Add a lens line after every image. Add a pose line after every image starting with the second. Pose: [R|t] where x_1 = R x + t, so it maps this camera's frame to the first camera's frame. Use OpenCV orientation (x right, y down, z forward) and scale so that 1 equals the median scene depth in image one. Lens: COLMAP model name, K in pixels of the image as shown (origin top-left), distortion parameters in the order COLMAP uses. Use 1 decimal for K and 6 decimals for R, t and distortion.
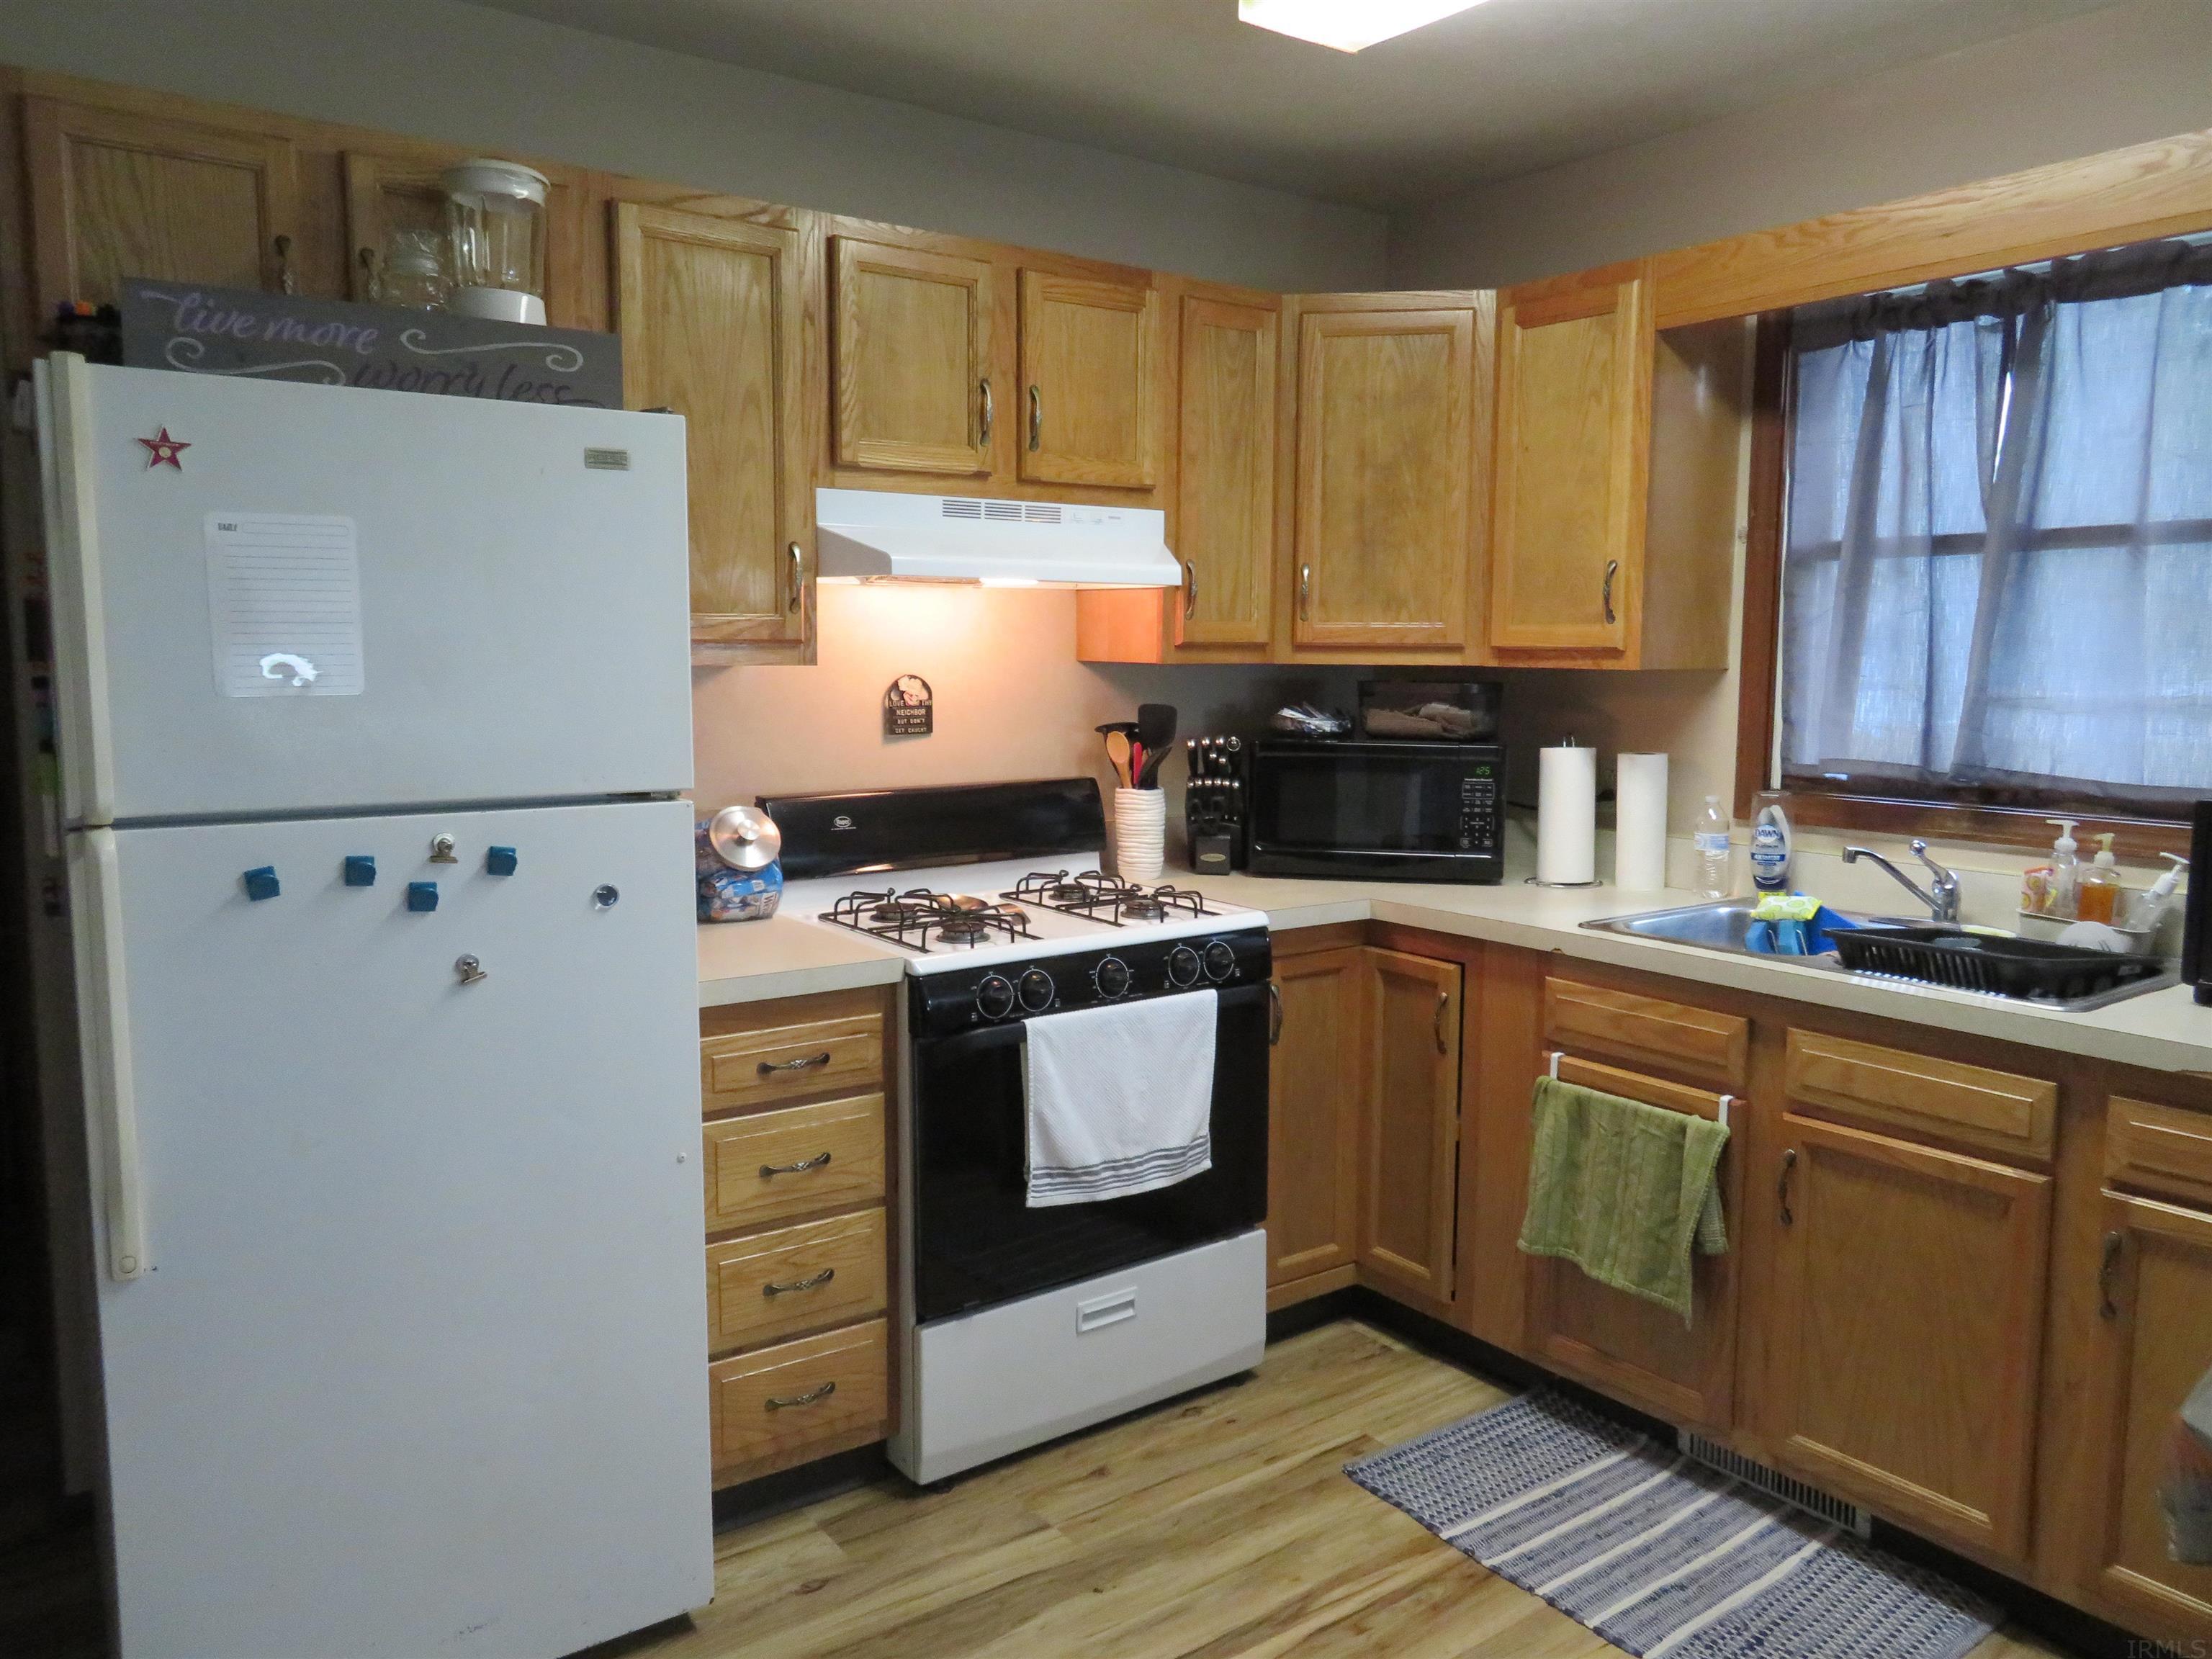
lens RADIAL K [[1589.6, 0, 1106.0], [0, 1589.6, 829.5], [0, 0, 1]] dist [-0.003496, 0.003046]
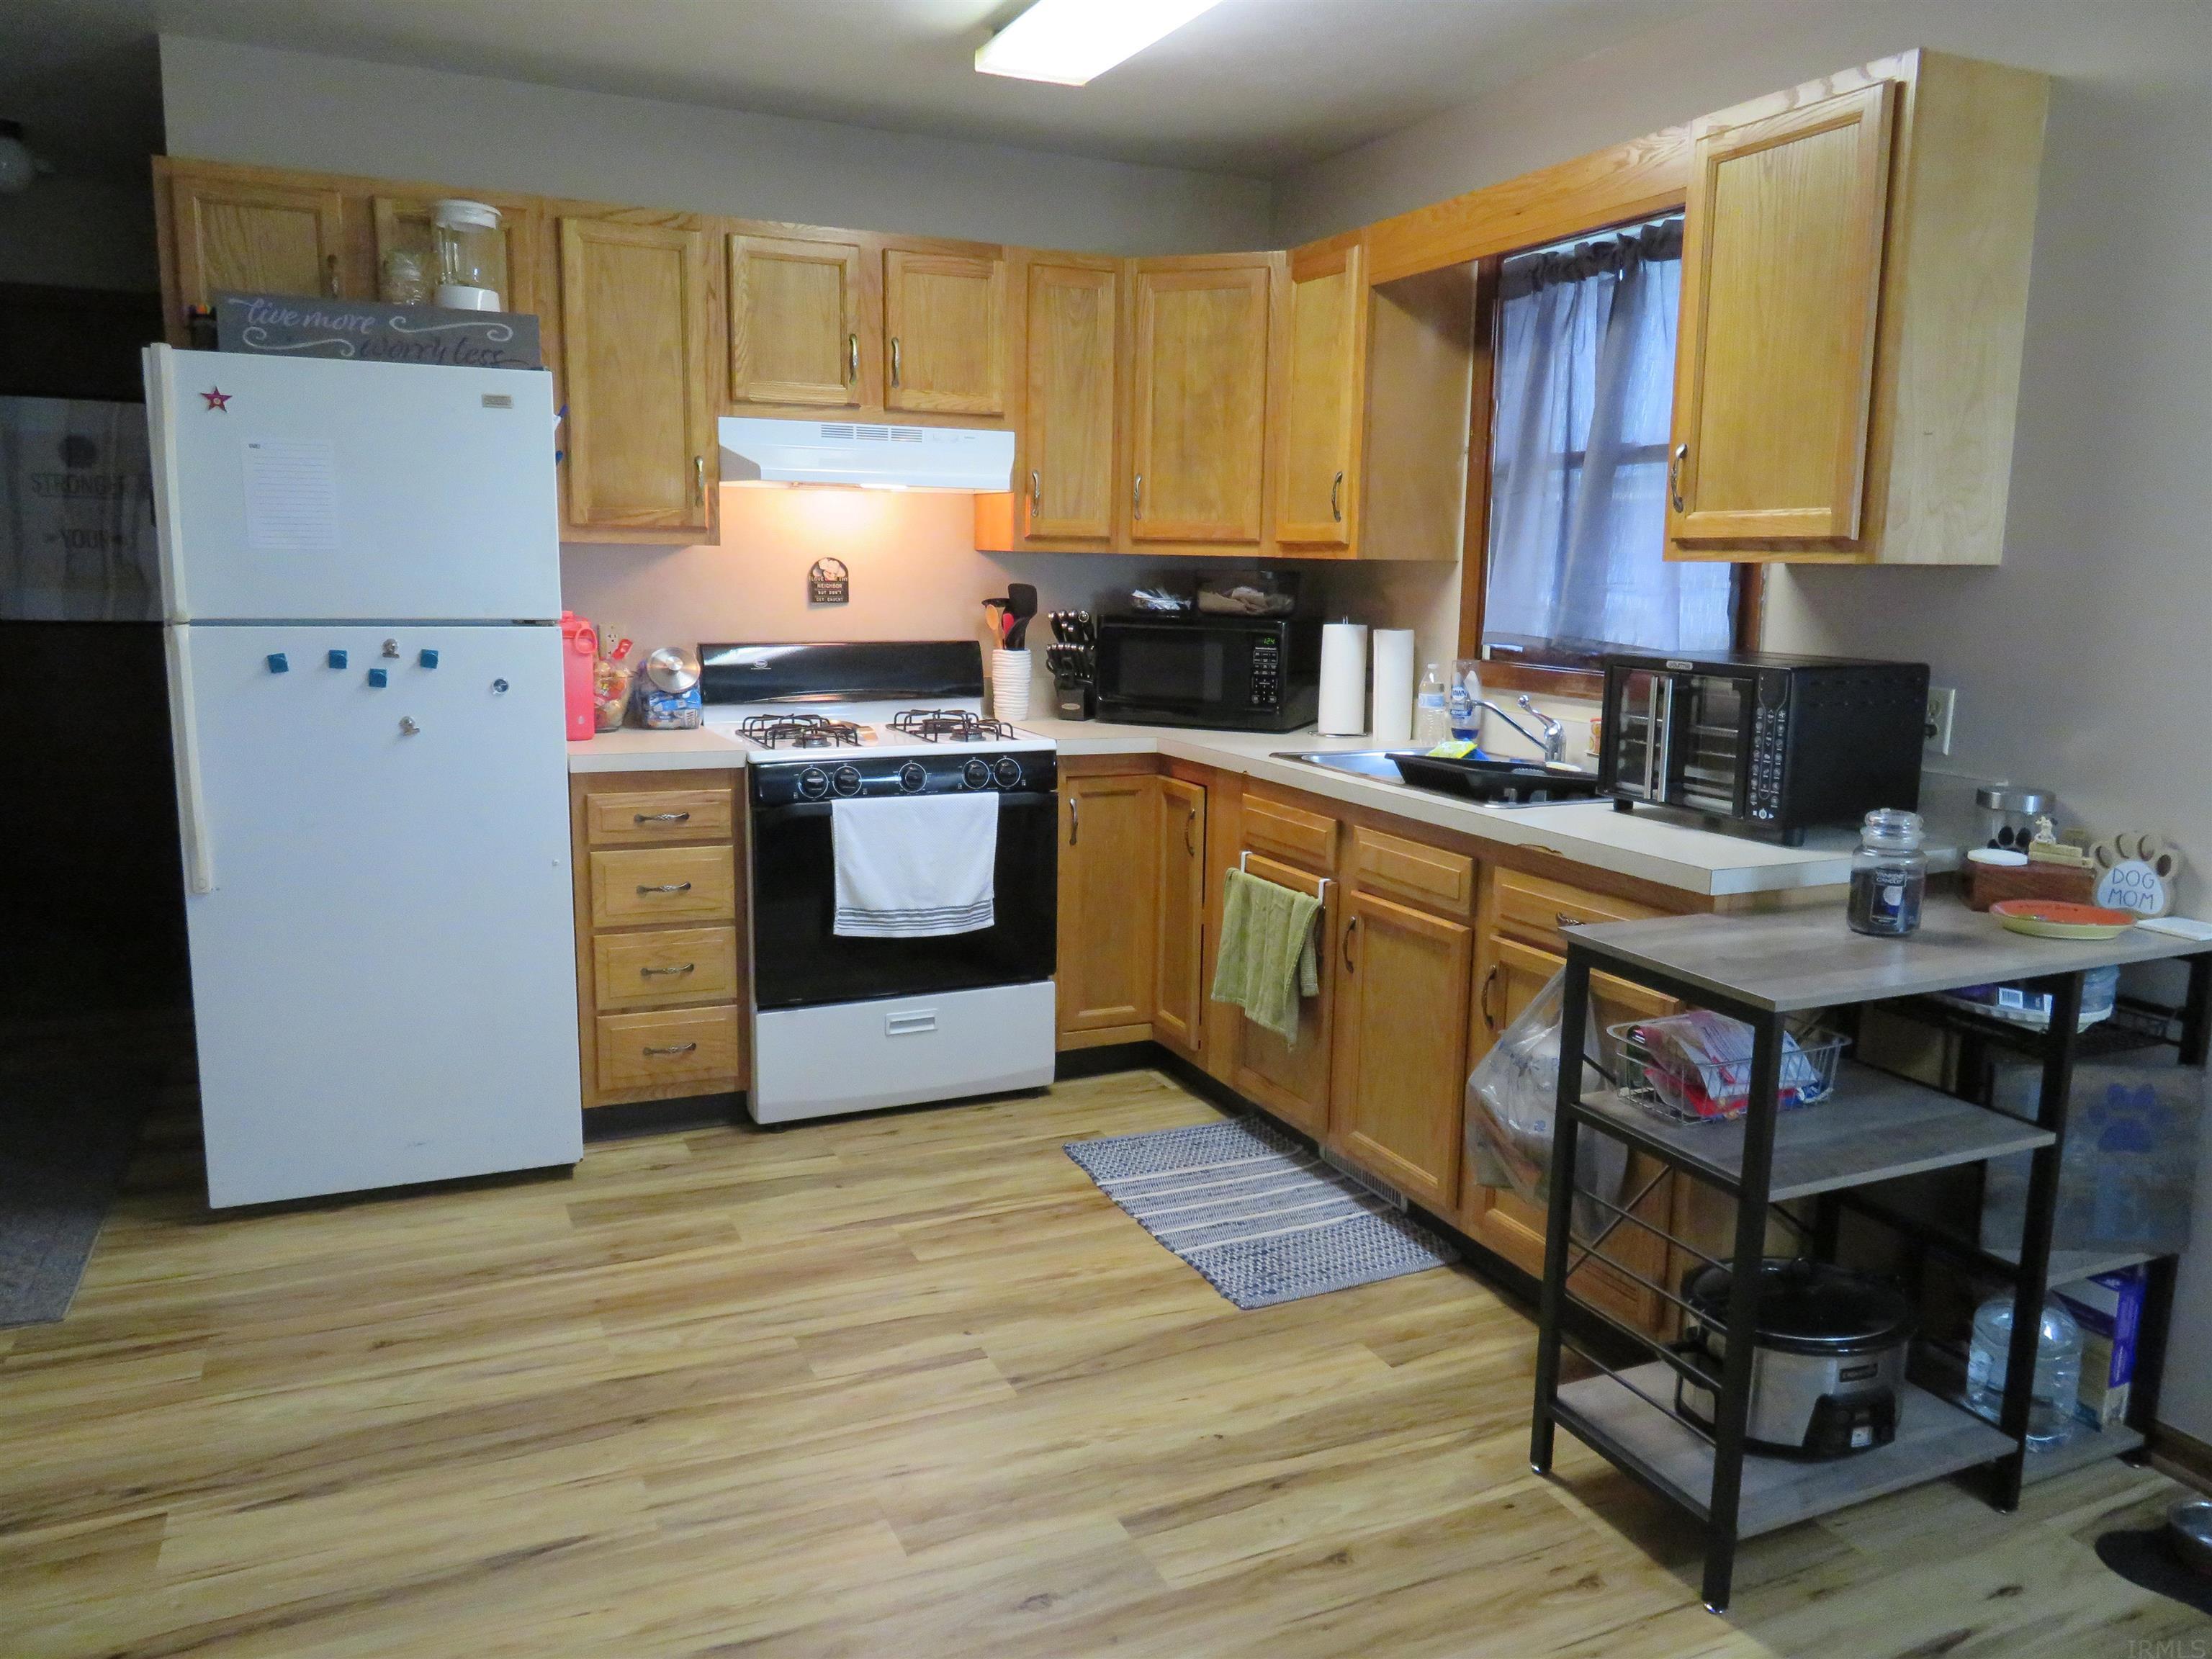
lens RADIAL K [[1589.6, 0, 1106.0], [0, 1589.6, 829.5], [0, 0, 1]] dist [-0.003496, 0.003046]
pose [[0.979483, 0.046980, -0.195974, 0.435970], [-0.037035, 0.997848, 0.054110, 0.057455], [0.198095, -0.045742, 0.979115, -0.309300]]
